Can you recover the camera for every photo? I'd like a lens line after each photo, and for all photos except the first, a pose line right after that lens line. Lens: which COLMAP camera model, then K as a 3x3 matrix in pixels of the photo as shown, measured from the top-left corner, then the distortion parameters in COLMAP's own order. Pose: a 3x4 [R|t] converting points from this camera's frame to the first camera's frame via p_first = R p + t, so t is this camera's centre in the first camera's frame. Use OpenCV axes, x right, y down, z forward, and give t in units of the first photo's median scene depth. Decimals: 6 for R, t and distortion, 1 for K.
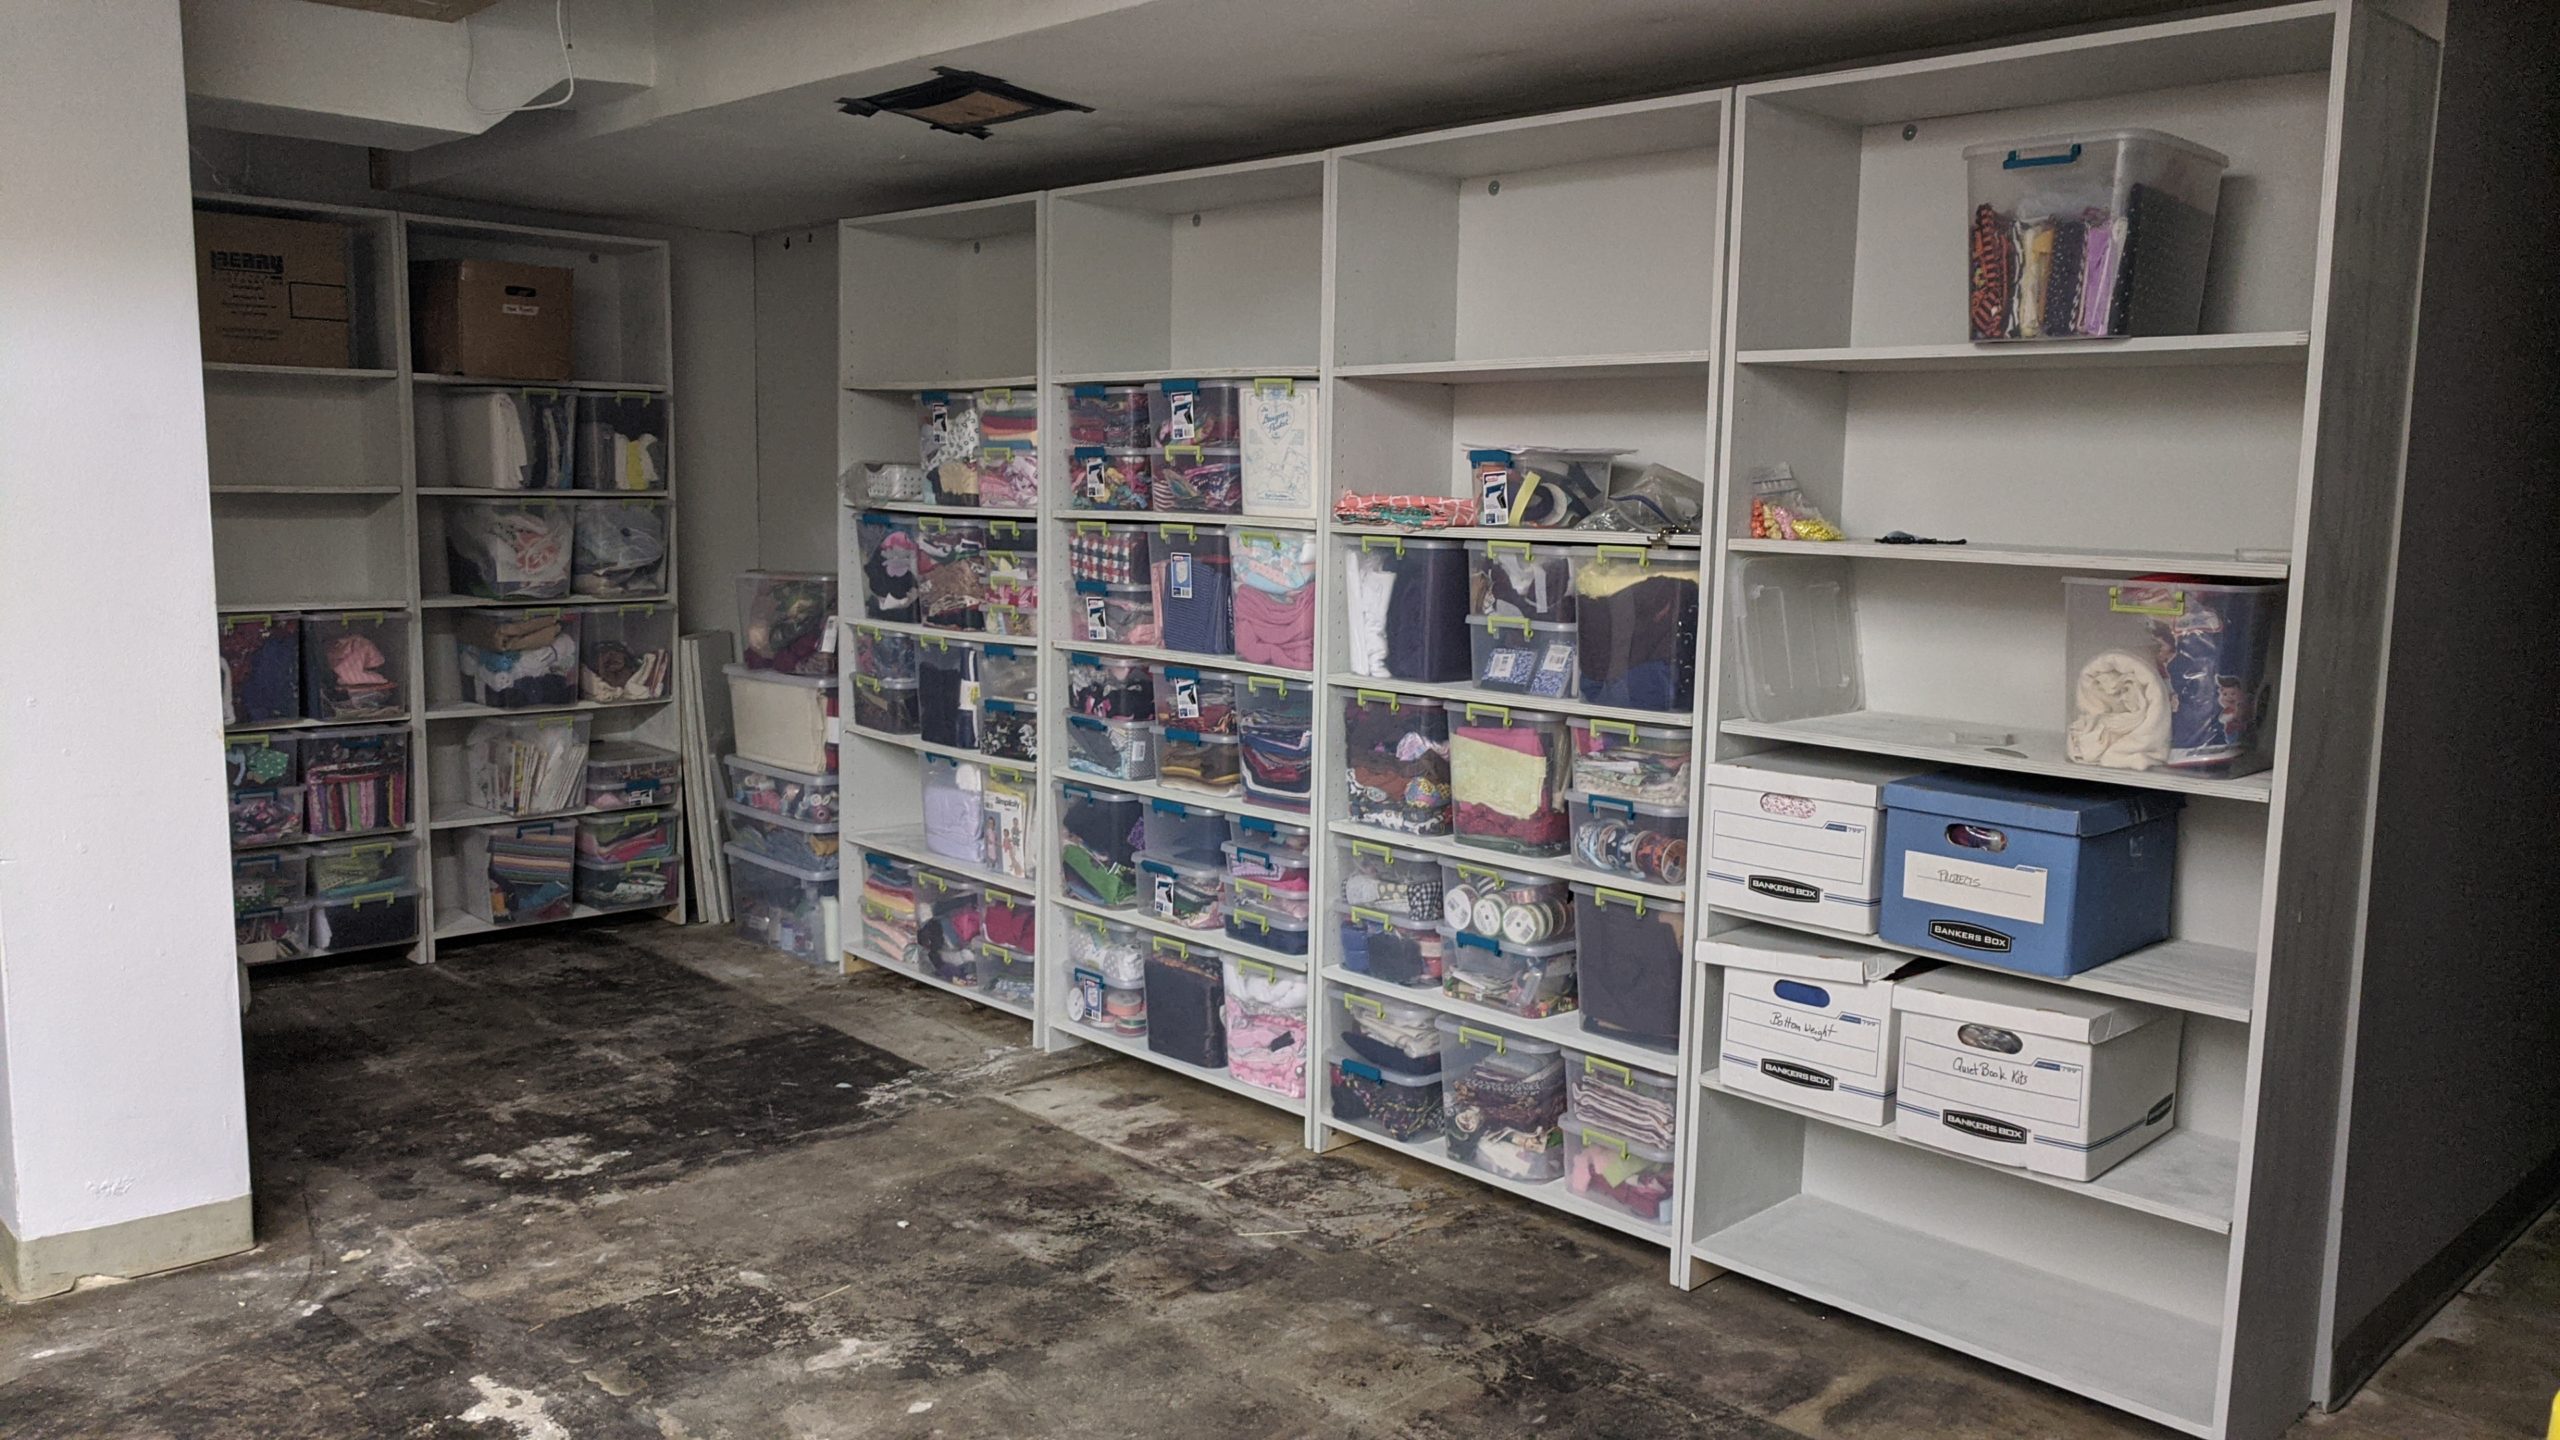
lens RADIAL K [[1880.3, 0, 1279.5], [0, 1880.3, 726.5], [0, 0, 1]] dist [0.002340, -0.012309]
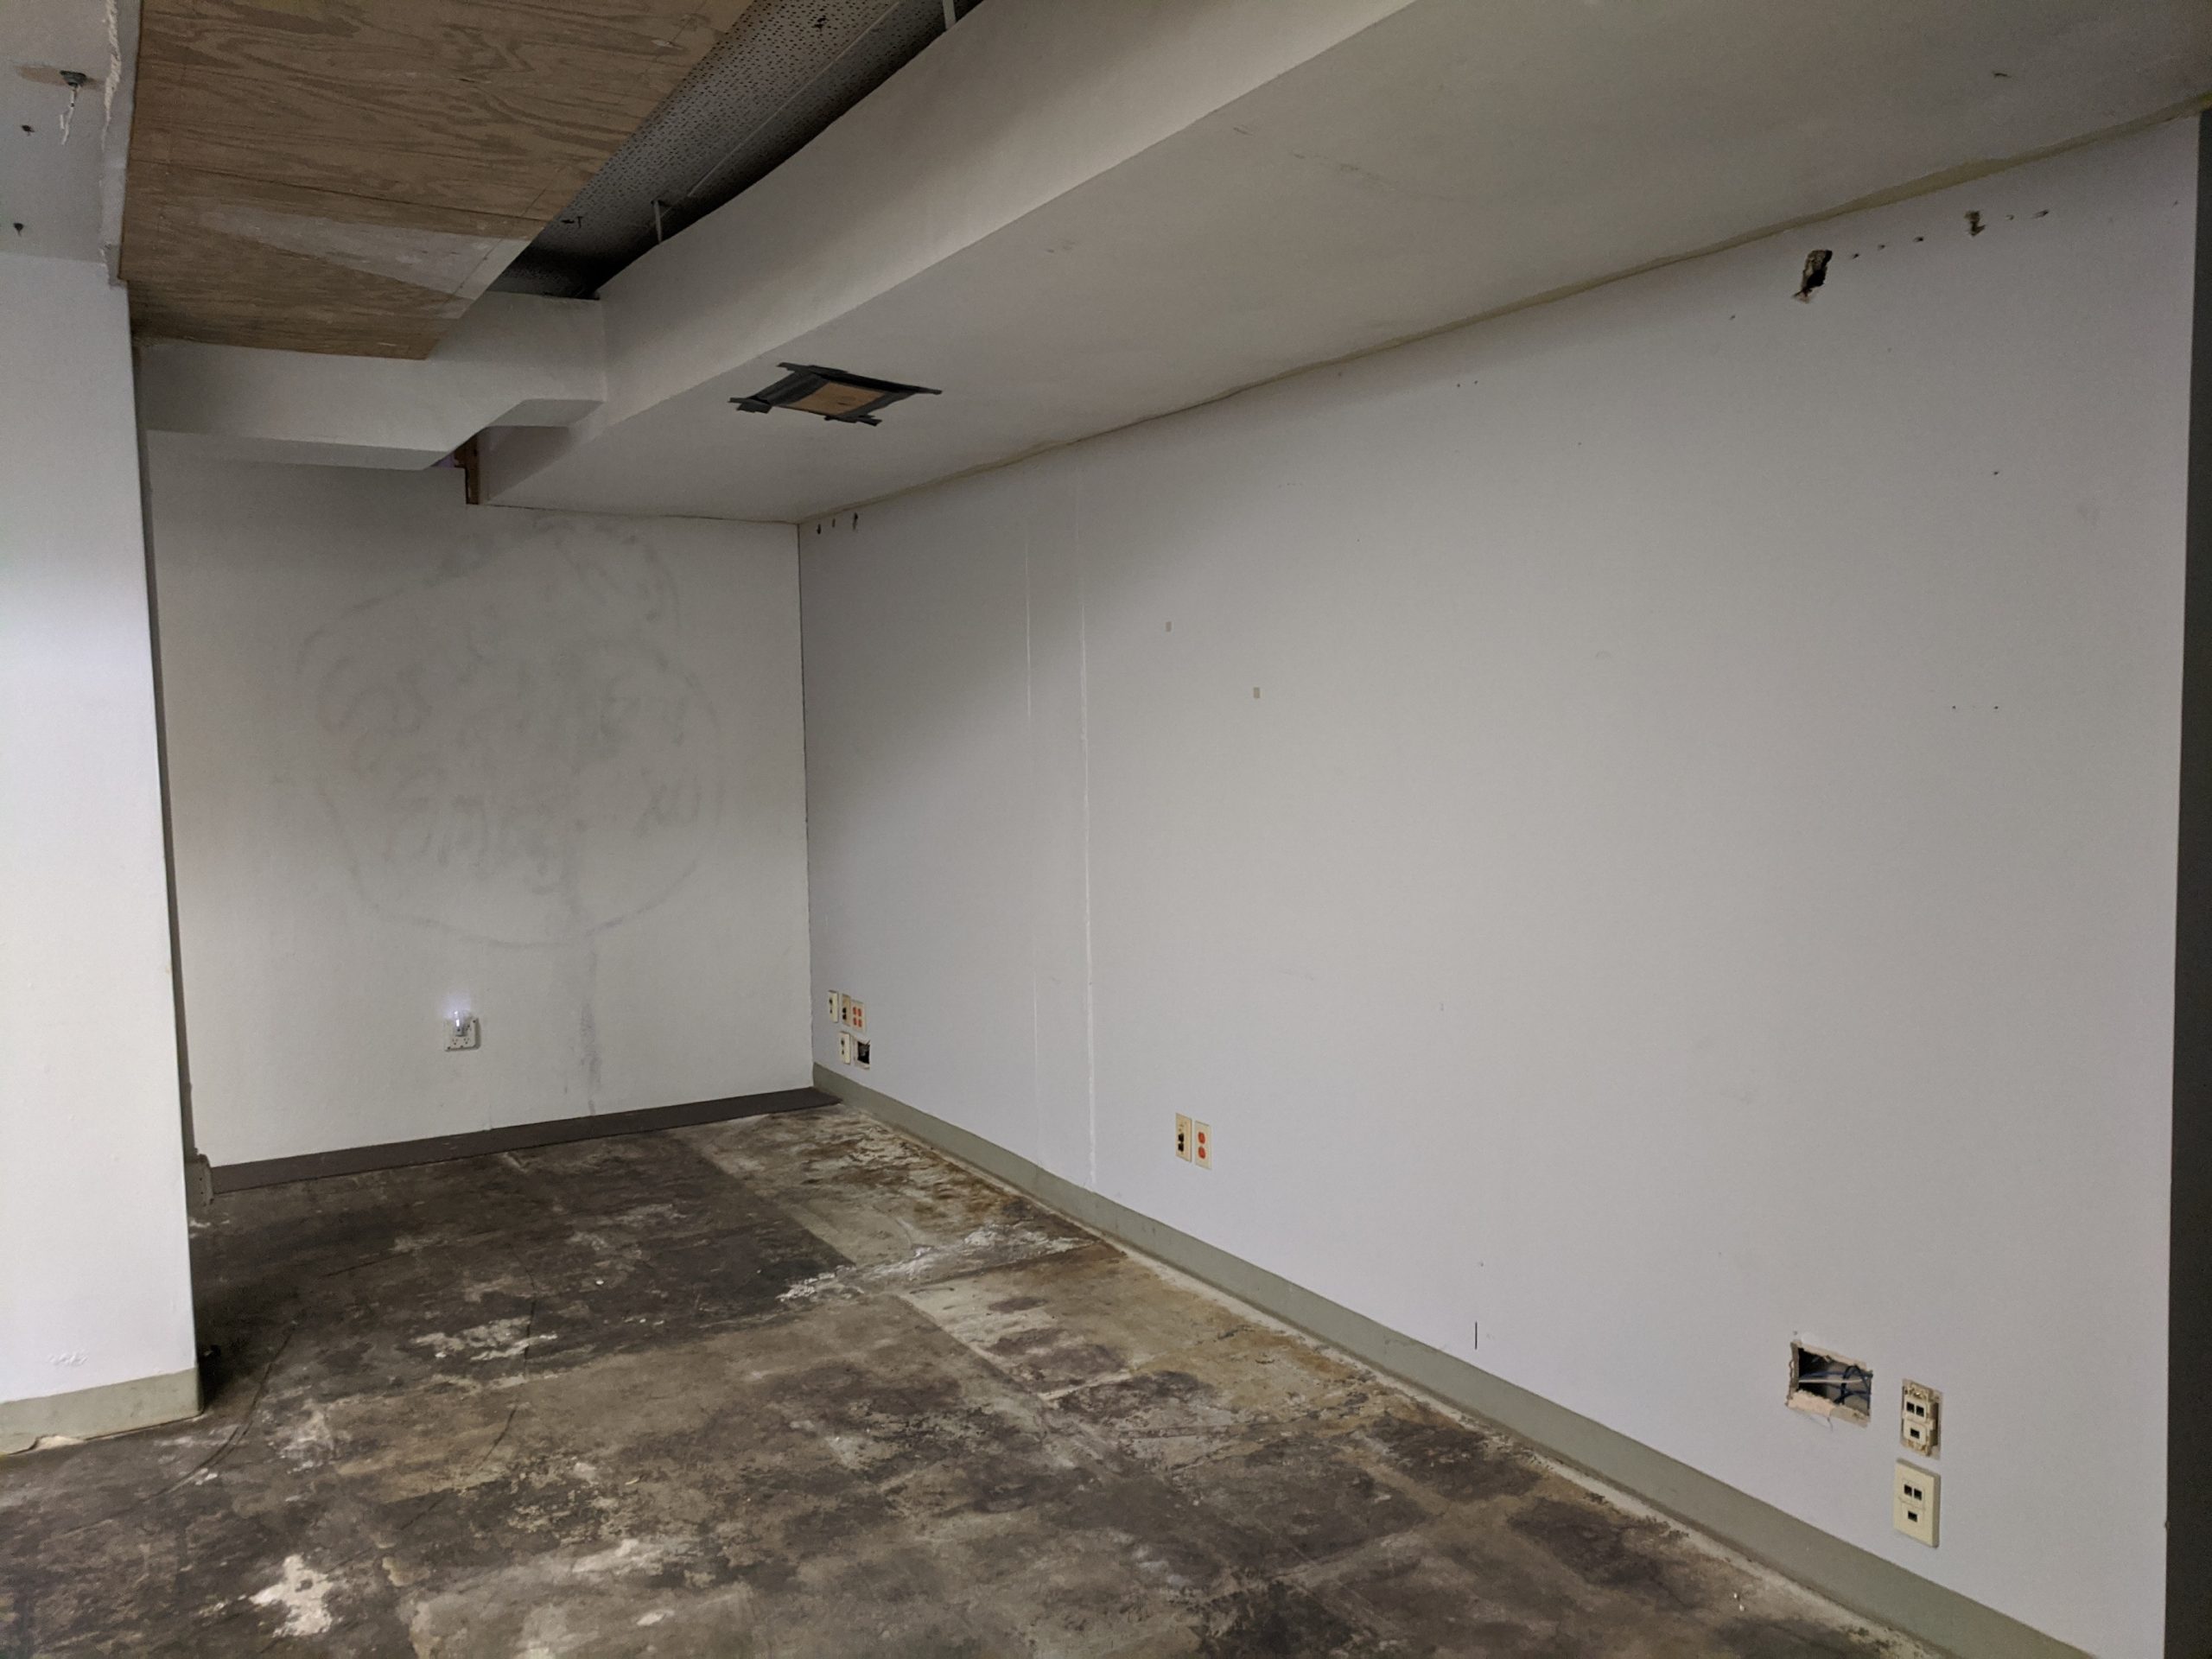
lens RADIAL K [[1631.6, 0, 1105.5], [0, 1631.6, 824.7], [0, 0, 1]] dist [0.012521, 0.003155]
pose [[0.978809, -0.016936, -0.204072, 0.200139], [0.003618, 0.997849, -0.065457, -0.013646], [0.204742, 0.063332, 0.976765, 0.110244]]
